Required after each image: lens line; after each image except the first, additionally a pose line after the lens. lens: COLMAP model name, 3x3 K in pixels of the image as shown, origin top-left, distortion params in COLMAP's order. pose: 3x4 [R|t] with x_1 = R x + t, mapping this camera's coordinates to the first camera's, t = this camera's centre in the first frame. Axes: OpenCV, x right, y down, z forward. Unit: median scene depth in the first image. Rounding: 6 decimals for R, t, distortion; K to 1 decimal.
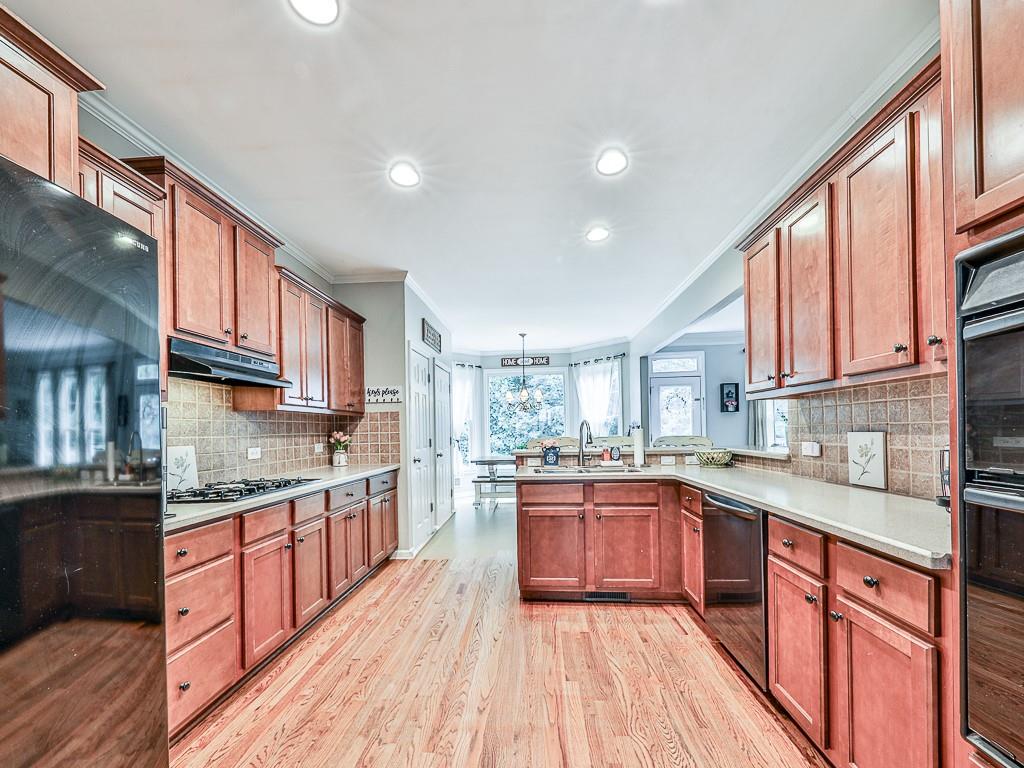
lens RADIAL K [[398.8, 0, 503.1], [0, 398.8, 427.6], [0, 0, 1]] dist [0.003980, -0.000669]
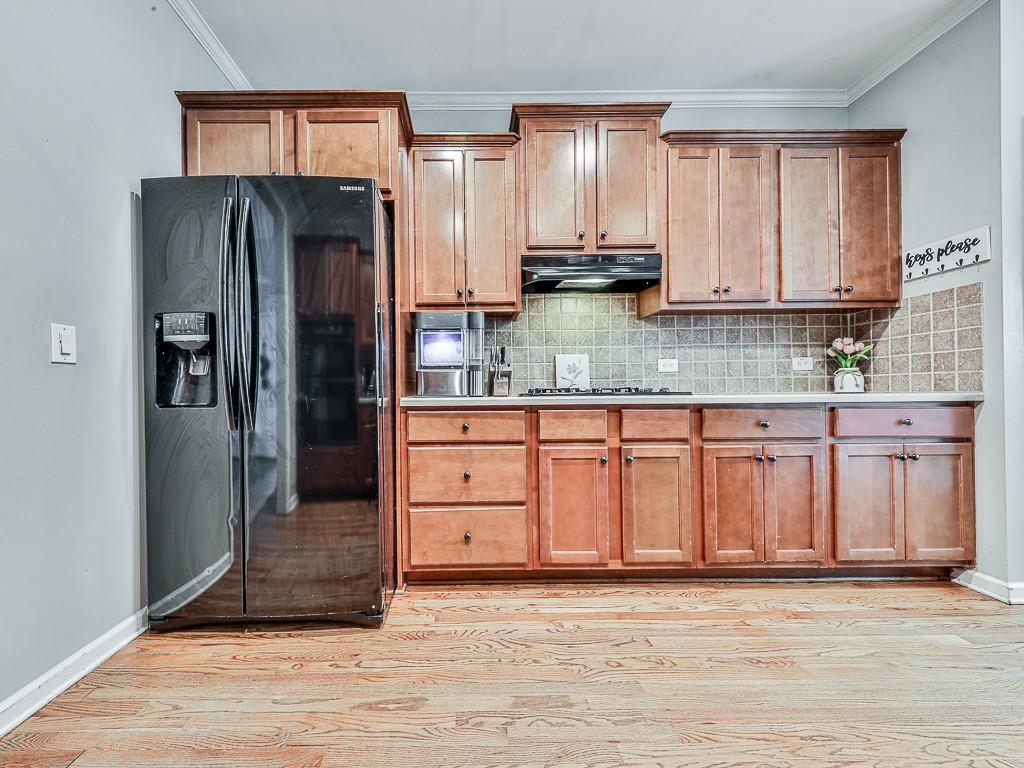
lens RADIAL K [[398.8, 0, 485.5], [0, 398.8, 391.6], [0, 0, 1]] dist [0.003980, -0.000669]
pose [[0.092349, 0.019275, -0.995540, 0.190224], [0.016288, 0.999650, 0.020865, 0.083042], [0.995593, -0.018142, 0.092003, 0.436524]]
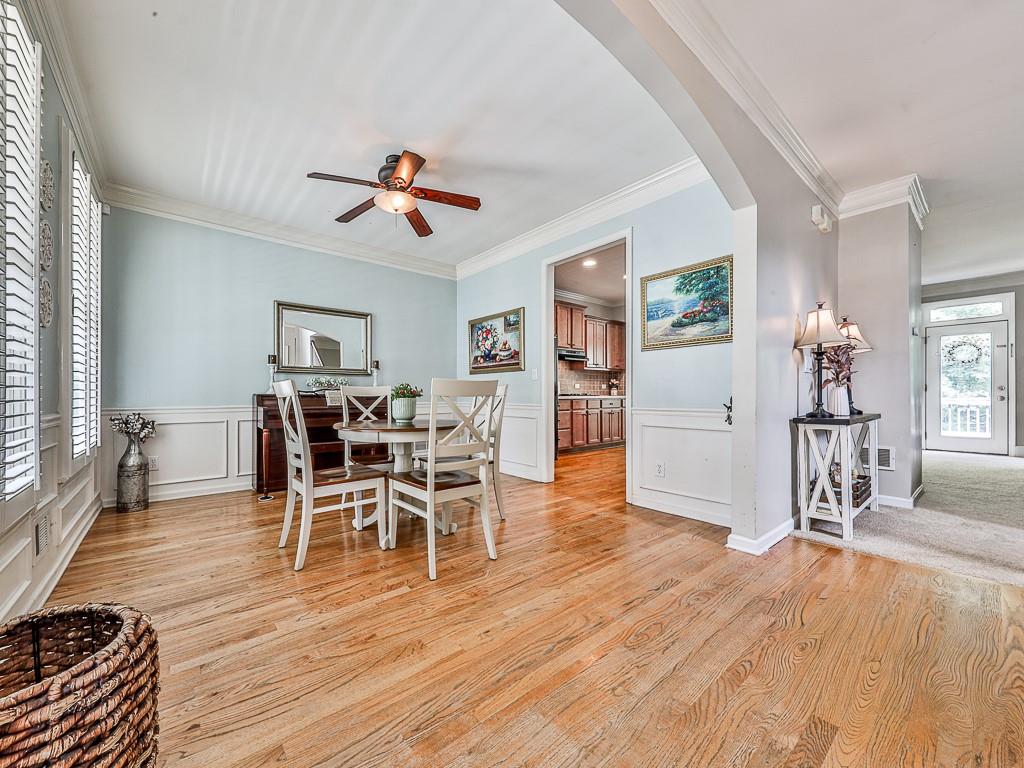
lens RADIAL K [[398.8, 0, 472.7], [0, 398.8, 393.3], [0, 0, 1]] dist [0.003980, -0.000669]
pose [[0.673696, 0.019141, -0.738761, 0.727893], [-0.006647, 0.999781, 0.019842, 0.054735], [0.738979, -0.008456, 0.673676, -1.088205]]
